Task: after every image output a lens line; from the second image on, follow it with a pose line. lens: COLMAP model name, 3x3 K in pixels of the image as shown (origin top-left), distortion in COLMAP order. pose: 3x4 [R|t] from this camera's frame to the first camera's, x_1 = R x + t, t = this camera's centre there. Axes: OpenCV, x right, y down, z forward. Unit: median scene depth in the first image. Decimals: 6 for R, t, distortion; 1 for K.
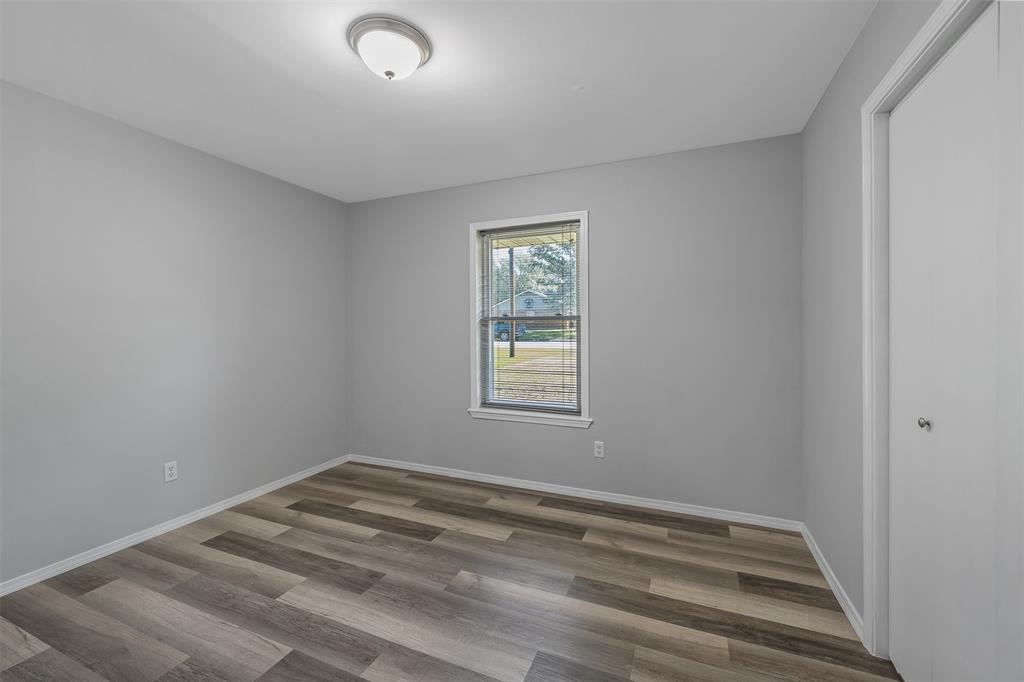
lens RADIAL K [[420.6, 0, 513.7], [0, 420.6, 329.9], [0, 0, 1]] dist [0.000095, -0.000107]
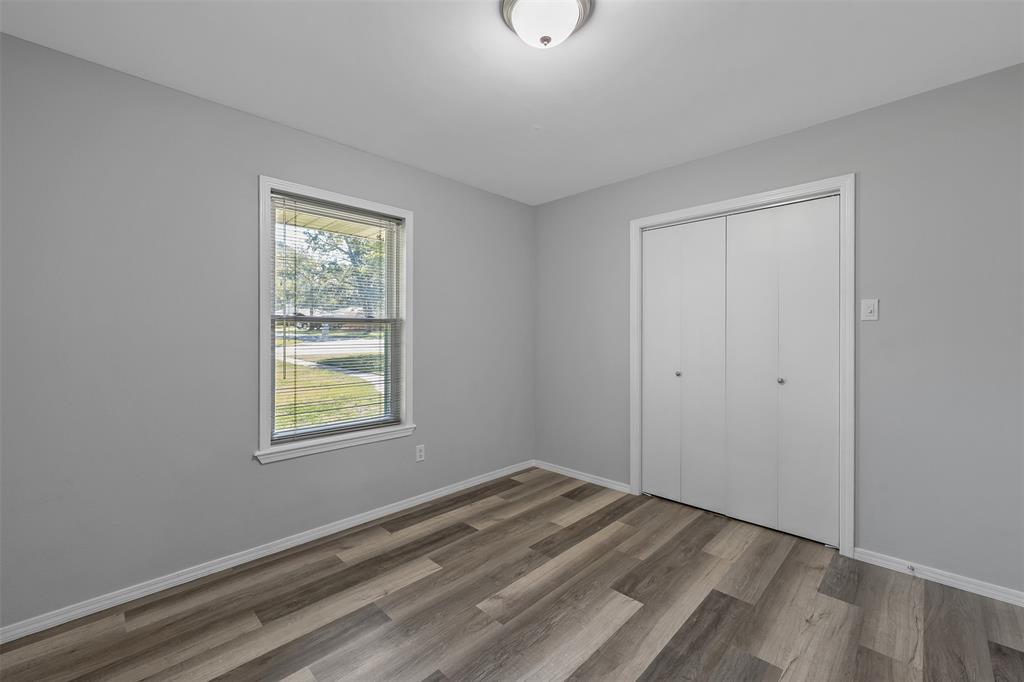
lens RADIAL K [[422.3, 0, 508.5], [0, 422.3, 335.2], [0, 0, 1]] dist [-0.000126, -0.000046]
pose [[0.363617, -0.000180, 0.931548, -0.743080], [-0.002868, 0.999995, 0.001313, 0.000166], [-0.931544, -0.003149, 0.363615, 0.492695]]
